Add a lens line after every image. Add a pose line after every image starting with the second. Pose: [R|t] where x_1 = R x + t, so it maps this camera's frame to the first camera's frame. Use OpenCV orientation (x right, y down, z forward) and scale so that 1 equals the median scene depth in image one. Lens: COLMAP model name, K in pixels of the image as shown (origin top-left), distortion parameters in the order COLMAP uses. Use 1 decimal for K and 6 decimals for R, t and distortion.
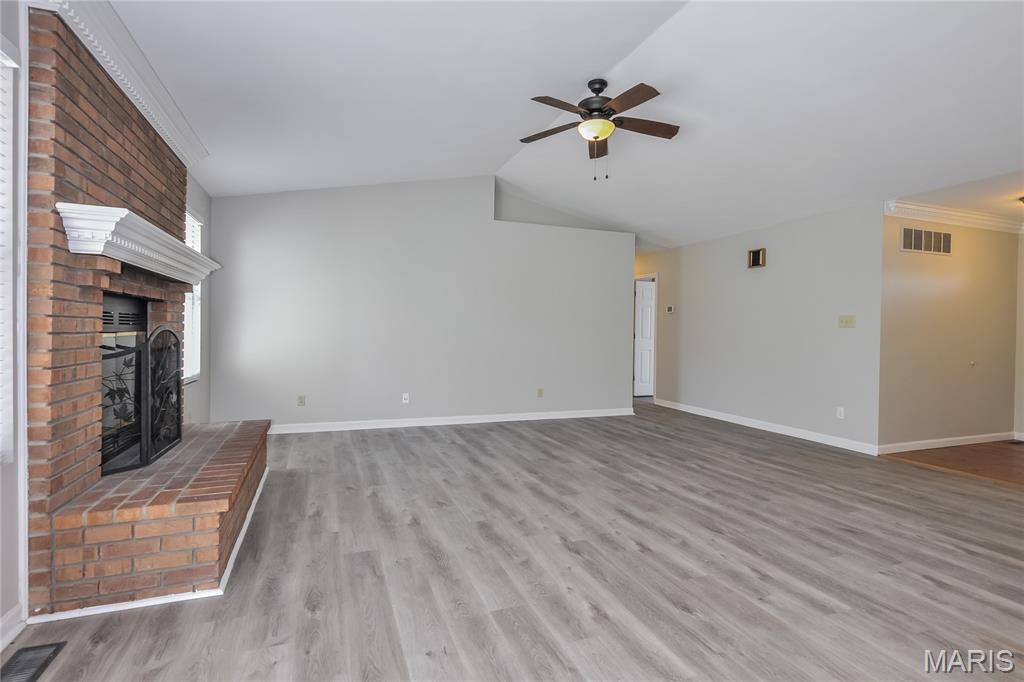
lens RADIAL K [[480.5, 0, 512.0], [0, 480.5, 341.0], [0, 0, 1]] dist [-0.001526, -0.000335]
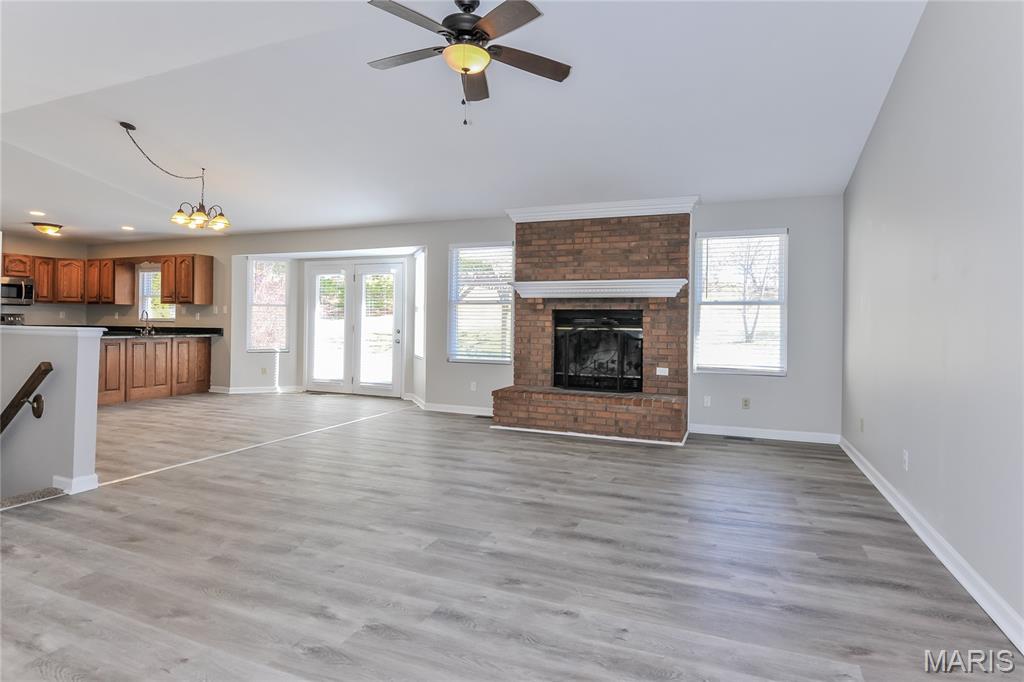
lens RADIAL K [[479.2, 0, 513.3], [0, 479.2, 319.8], [0, 0, 1]] dist [-0.002005, -0.000338]
pose [[-0.667777, -0.022162, -0.744031, 0.717358], [-0.037160, 0.999303, 0.003586, -0.024612], [0.743433, 0.030043, -0.668135, 1.660712]]
